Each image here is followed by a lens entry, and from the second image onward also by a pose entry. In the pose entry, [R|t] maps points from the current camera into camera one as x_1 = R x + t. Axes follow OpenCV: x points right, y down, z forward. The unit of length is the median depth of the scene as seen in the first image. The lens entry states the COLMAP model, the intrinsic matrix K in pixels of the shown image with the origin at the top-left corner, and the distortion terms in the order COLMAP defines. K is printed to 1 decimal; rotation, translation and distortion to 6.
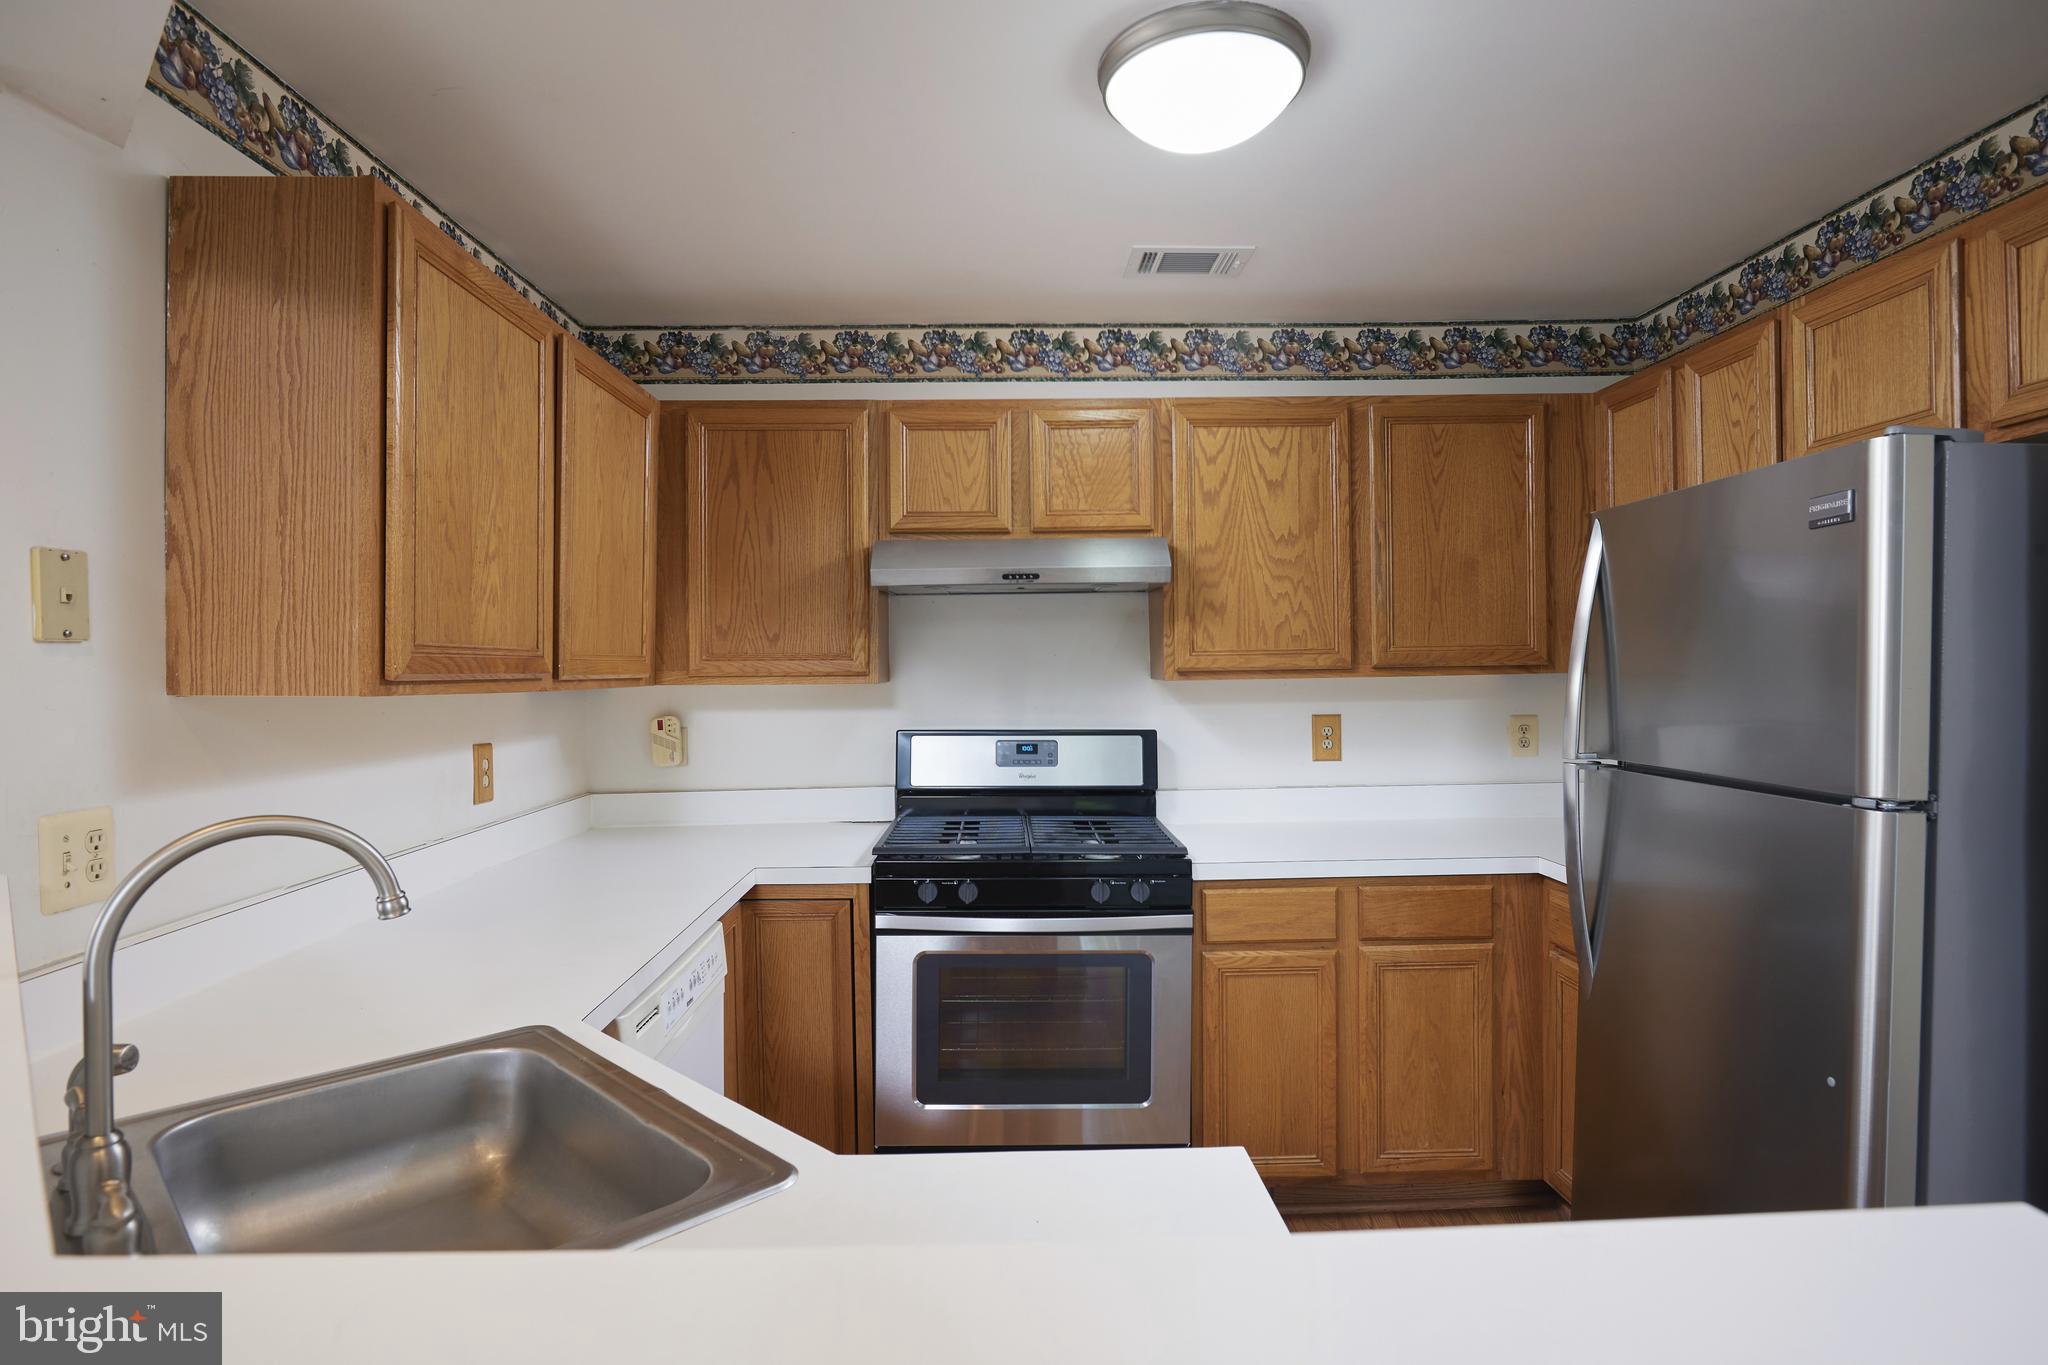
lens RADIAL K [[1063.7, 0, 1015.6], [0, 1063.7, 673.5], [0, 0, 1]] dist [-0.028228, 0.004681]
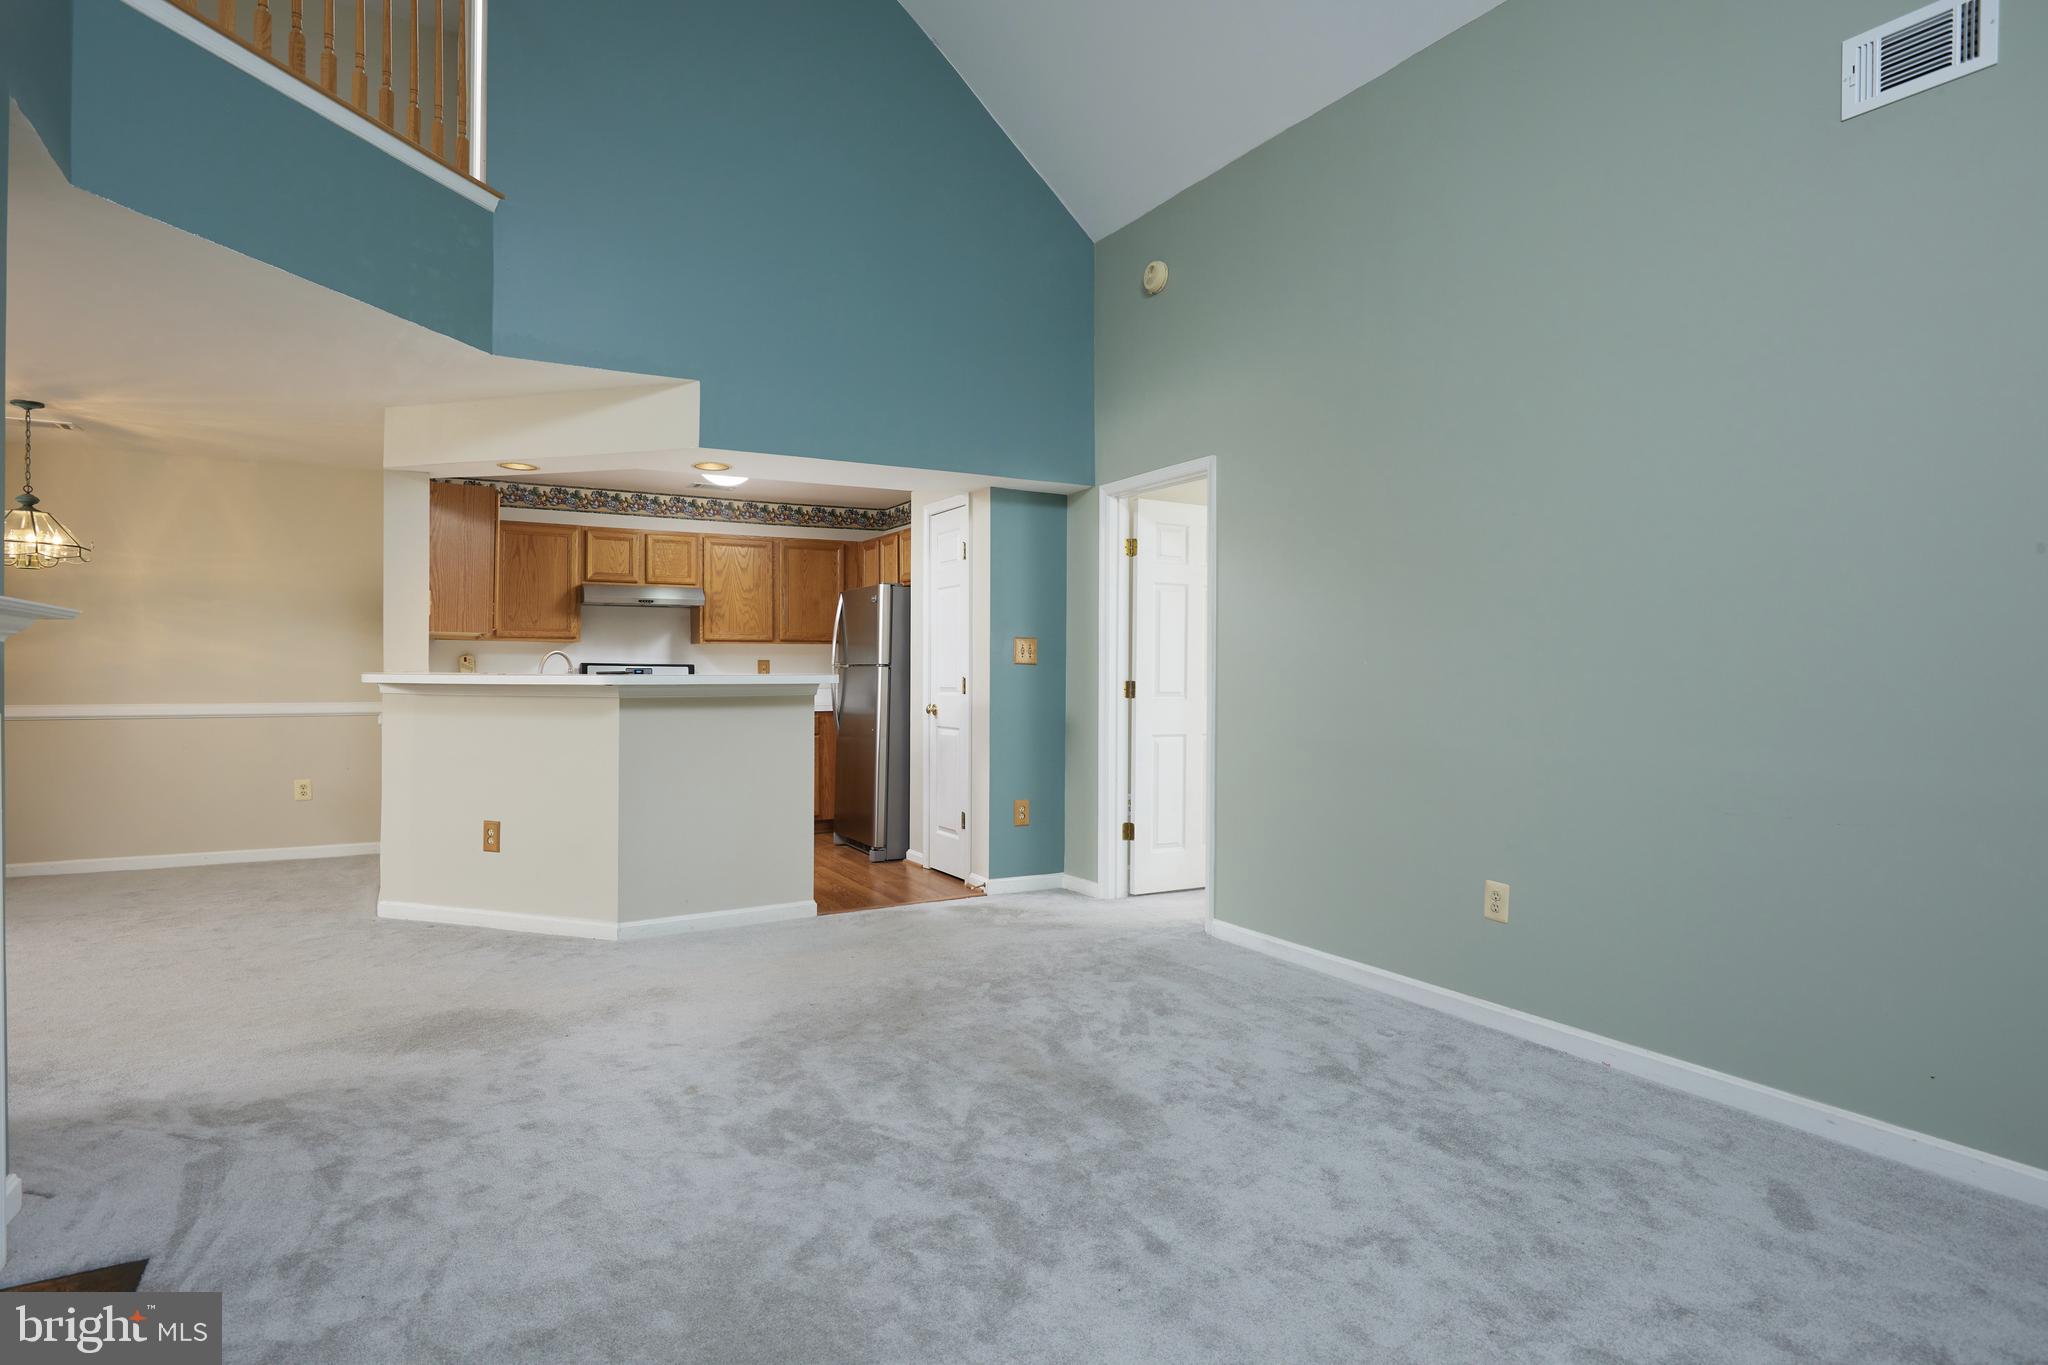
lens RADIAL K [[1100.0, 0, 1013.3], [0, 1100.0, 664.9], [0, 0, 1]] dist [0.006988, 0.000947]
pose [[0.881265, 0.014362, 0.472404, -0.452884], [-0.007795, 0.999844, -0.015856, 0.095716], [-0.472558, 0.010291, 0.881239, -1.716654]]
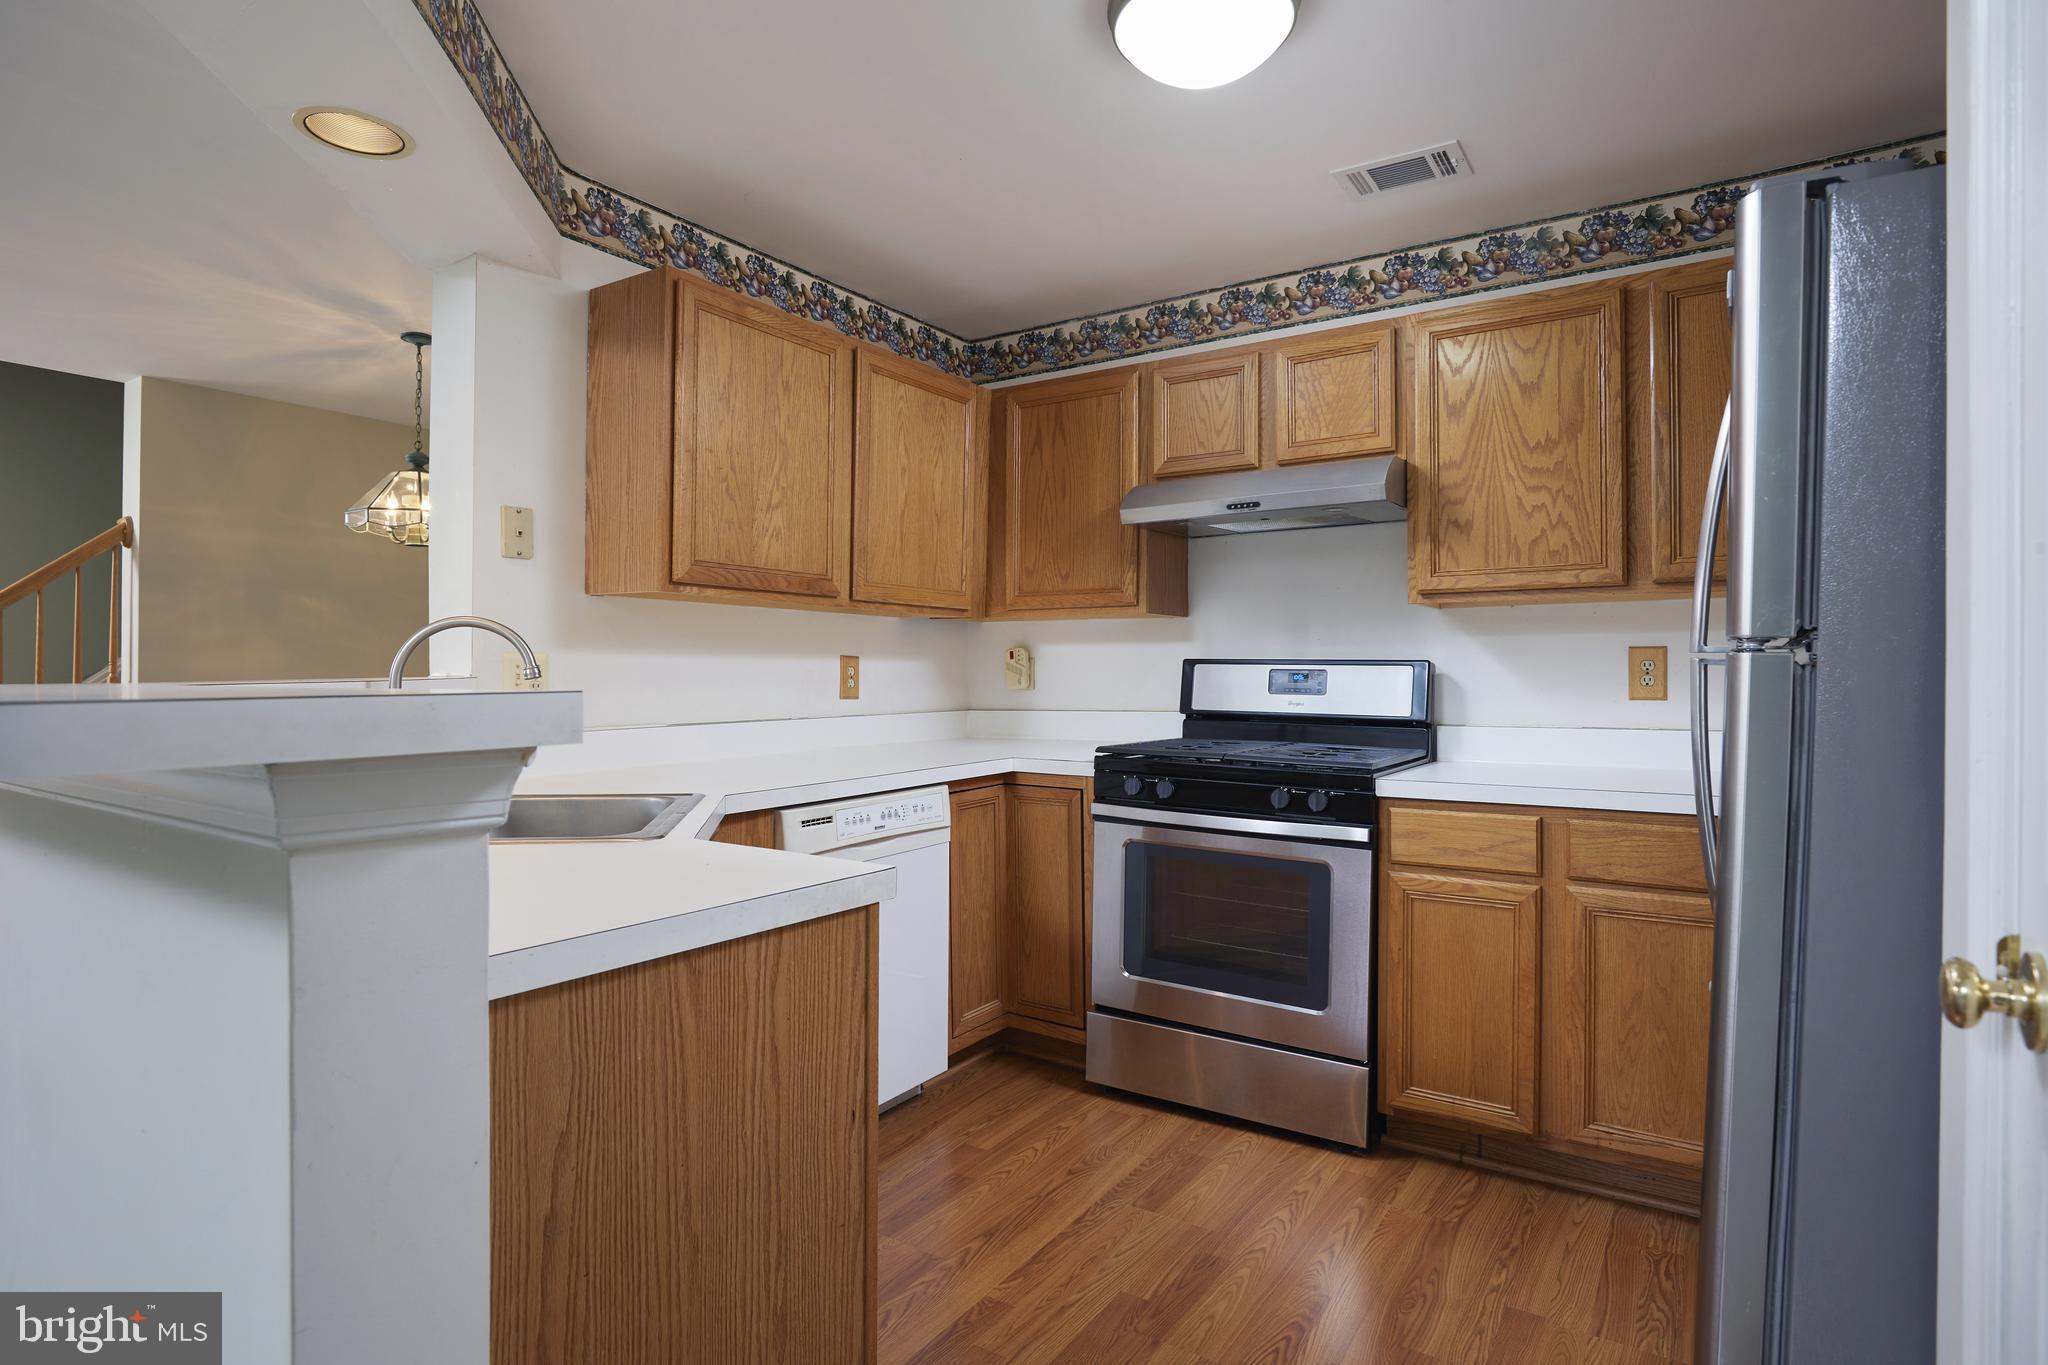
lens RADIAL K [[1063.7, 0, 1017.6], [0, 1063.7, 674.0], [0, 0, 1]] dist [-0.028228, 0.004681]
pose [[0.816510, 0.011190, -0.577224, 0.418844], [-0.013836, 0.999904, -0.000188, 0.077722], [0.577166, 0.008140, 0.816586, -0.000558]]
